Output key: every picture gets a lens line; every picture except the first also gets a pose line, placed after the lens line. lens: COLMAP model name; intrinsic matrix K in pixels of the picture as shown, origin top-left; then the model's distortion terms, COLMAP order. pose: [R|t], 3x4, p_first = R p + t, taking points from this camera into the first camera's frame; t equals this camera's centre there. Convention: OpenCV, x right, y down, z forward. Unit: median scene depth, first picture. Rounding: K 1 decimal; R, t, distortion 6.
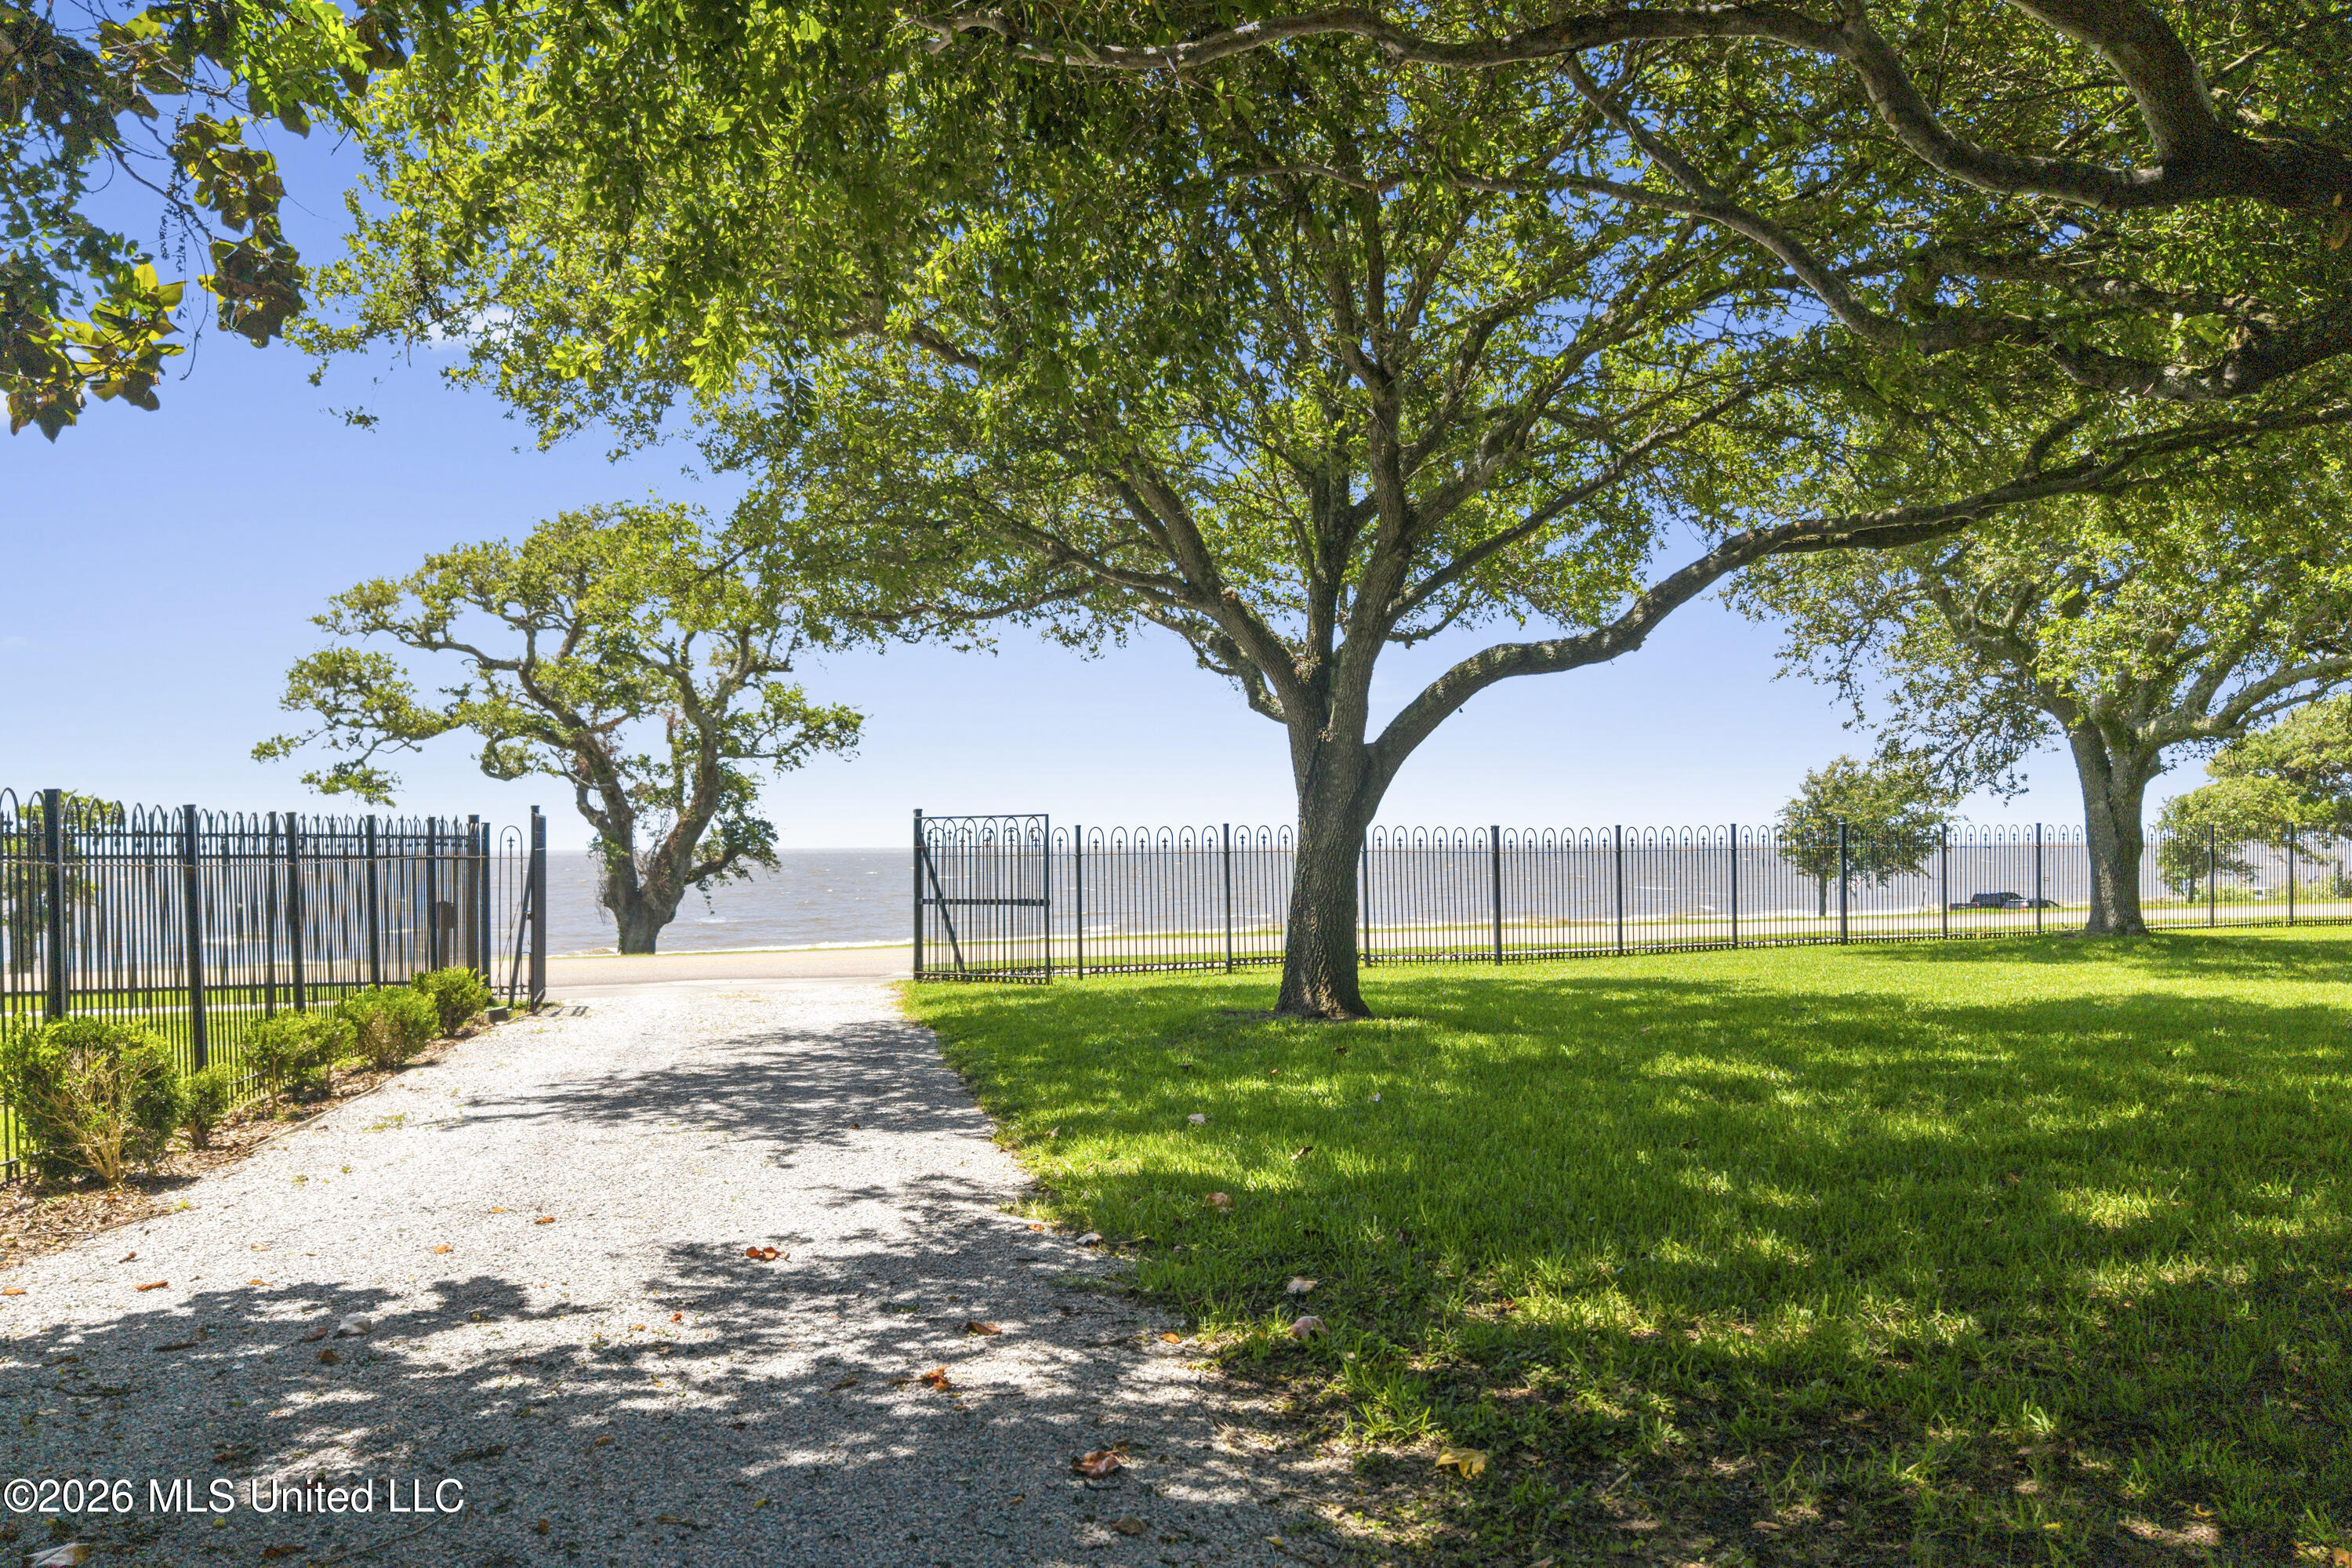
lens RADIAL K [[1886.7, 0, 1199.6], [0, 1886.7, 792.8], [0, 0, 1]] dist [0.091387, -0.154404]
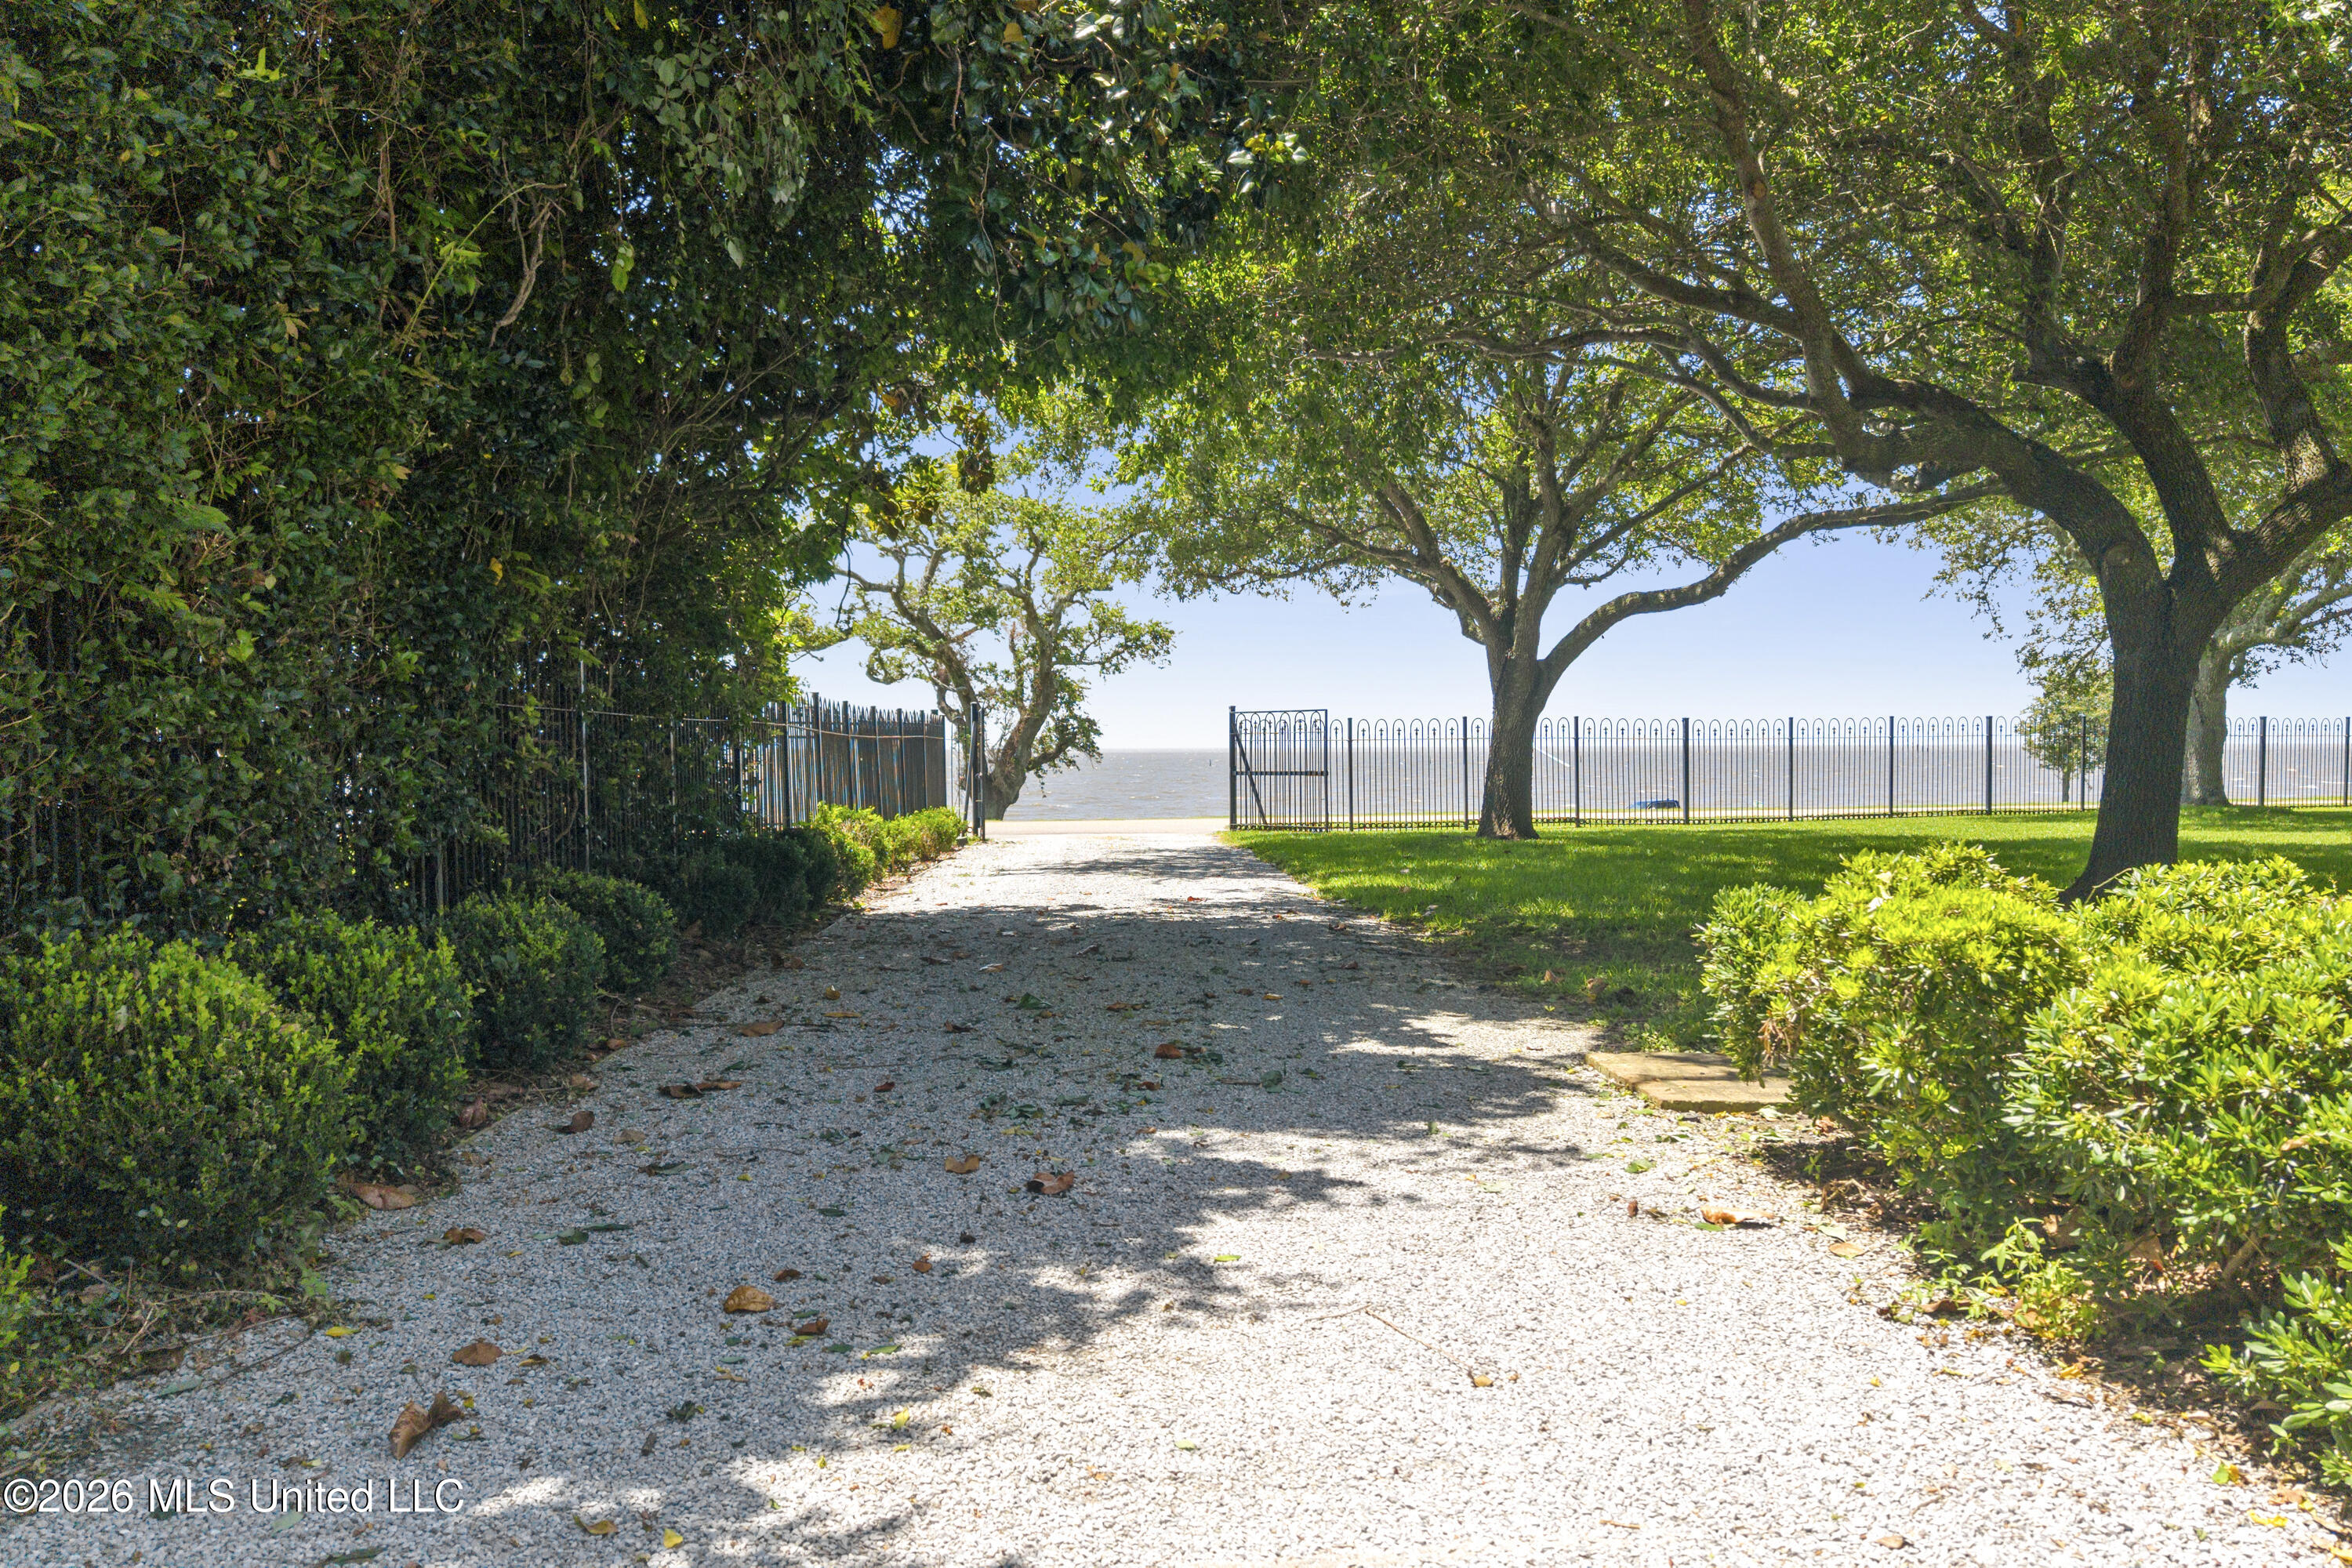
lens RADIAL K [[1886.7, 0, 1199.6], [0, 1886.7, 792.8], [0, 0, 1]] dist [0.091387, -0.154404]
pose [[0.988678, 0.005806, -0.149942, 0.015154], [0.002015, 0.998648, 0.051952, 0.000226], [0.150041, -0.051666, 0.987329, -0.165384]]
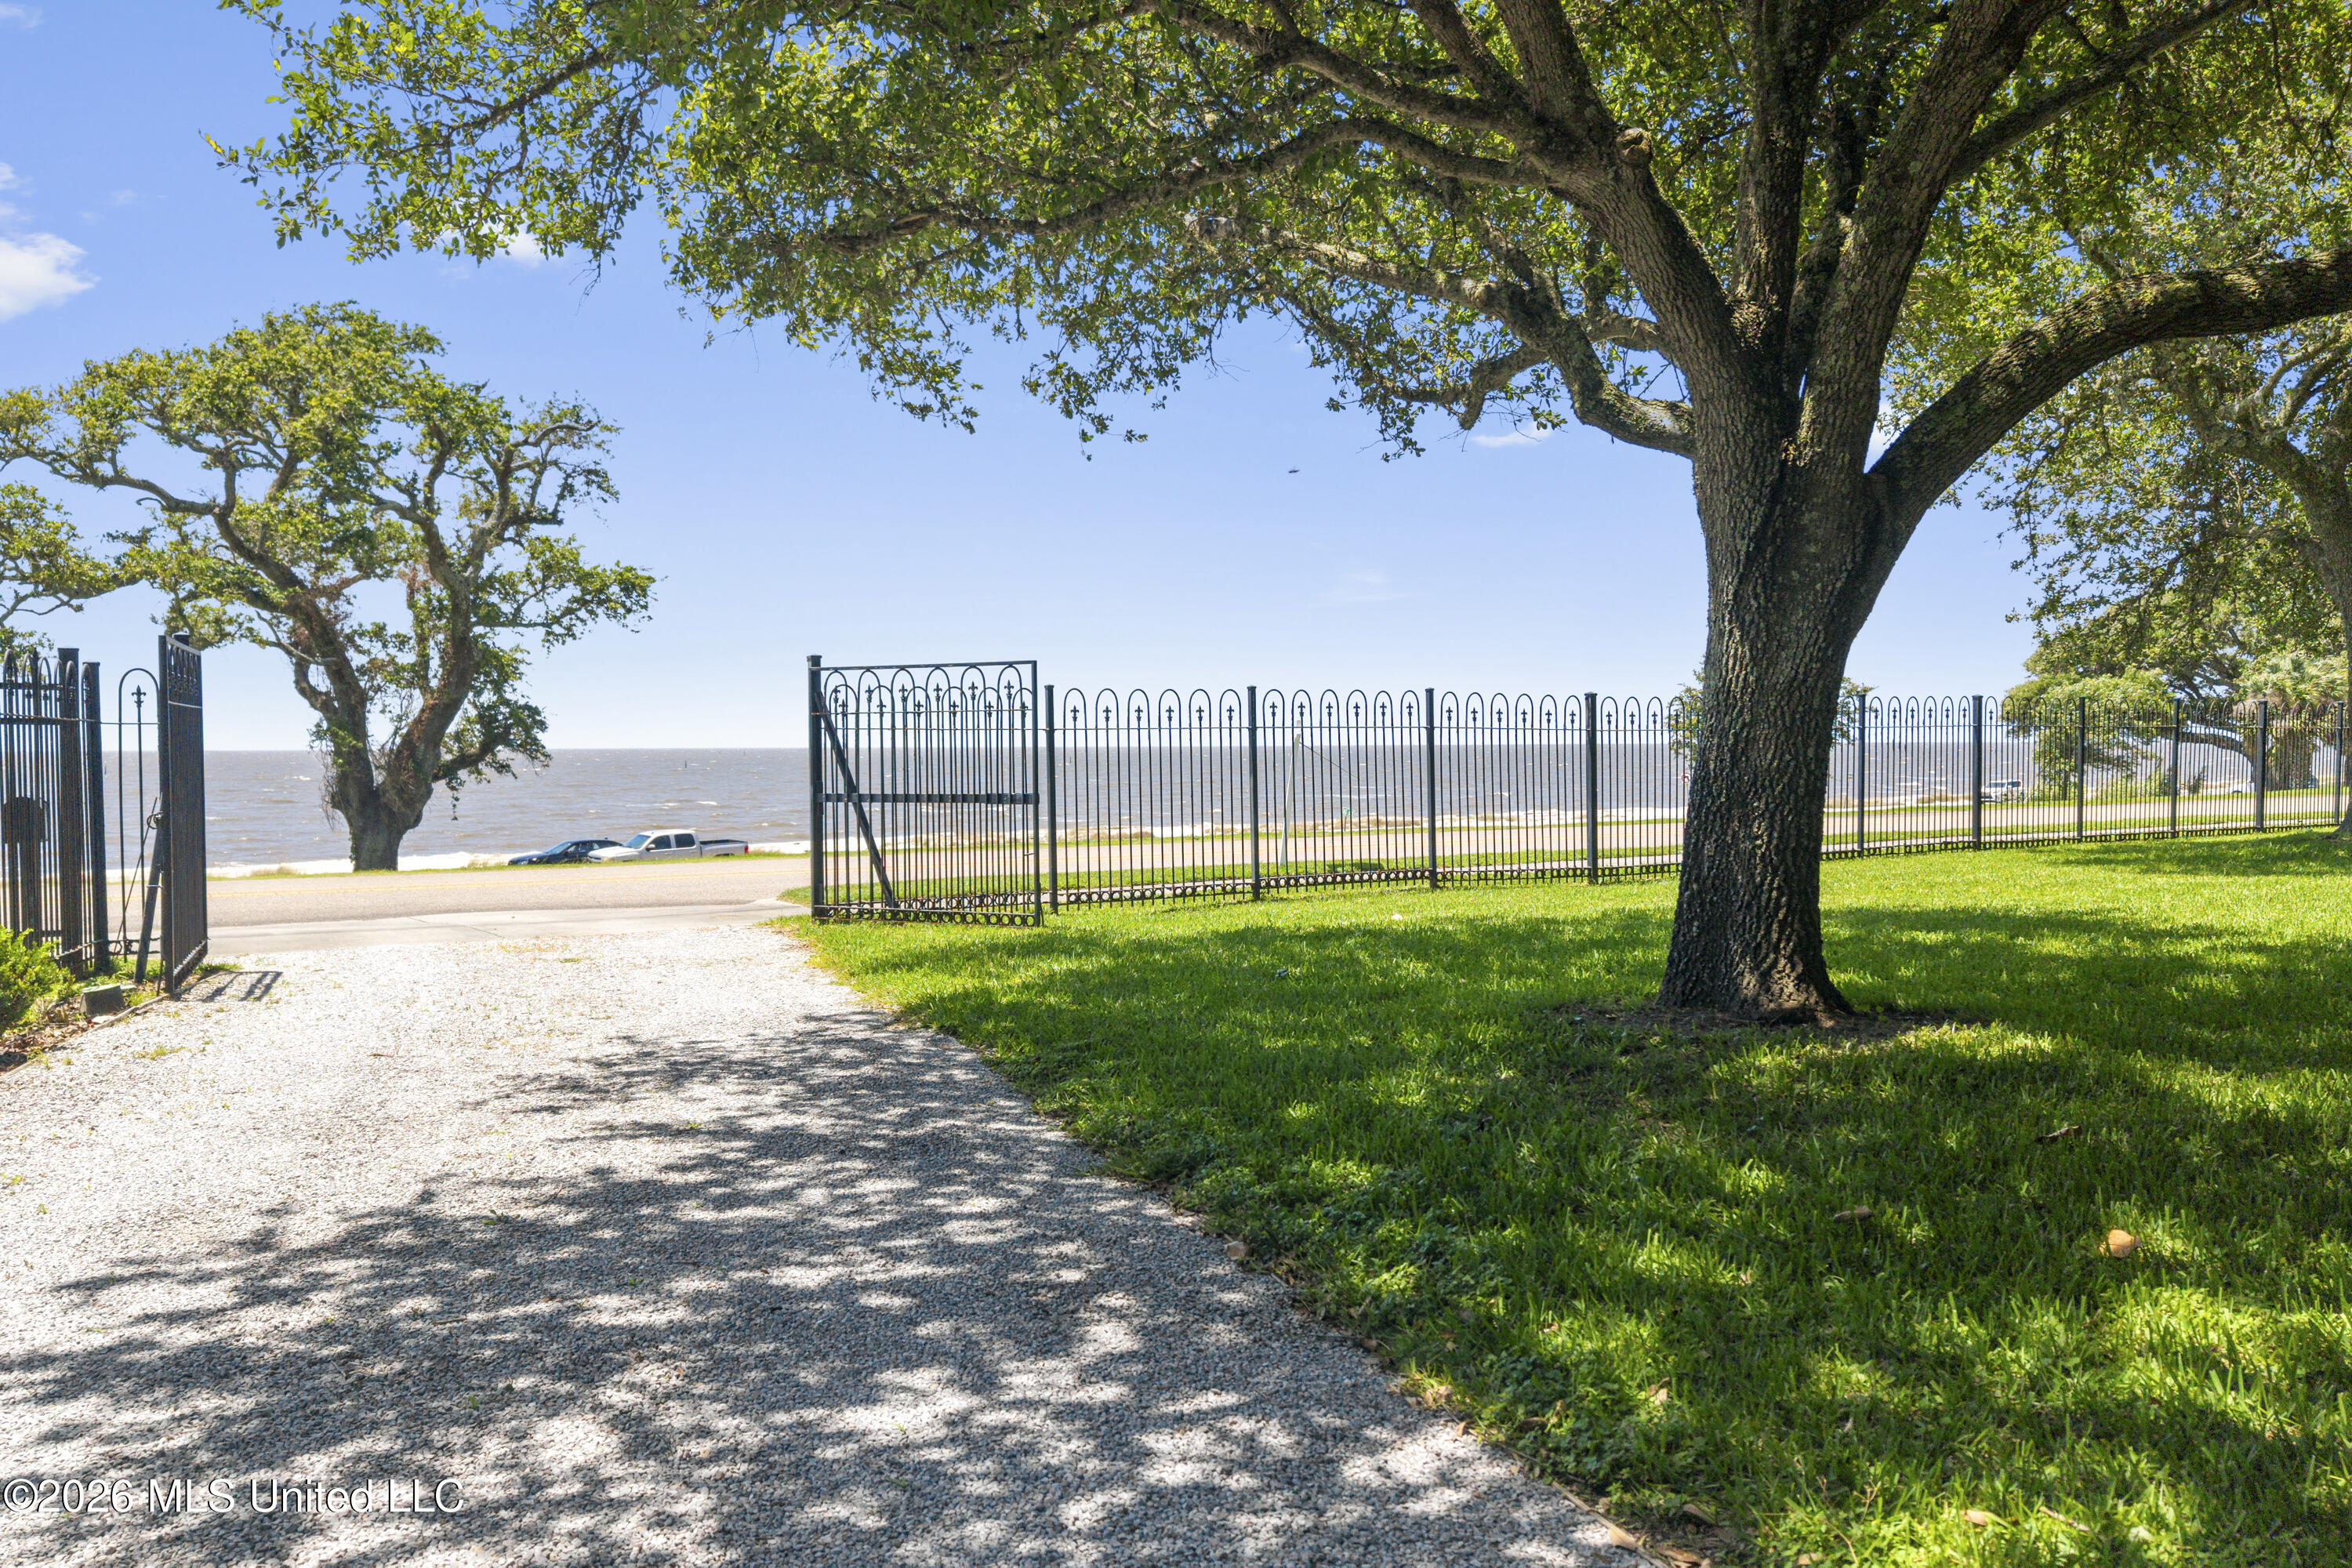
lens RADIAL K [[1881.0, 0, 1176.0], [0, 1881.0, 784.0], [0, 0, 1]] dist [-0.020772, 0.087255]
pose [[0.993447, -0.001479, 0.114288, -0.047262], [-0.003930, 0.998883, 0.047085, 0.010494], [-0.114229, -0.047226, 0.992331, 0.165661]]
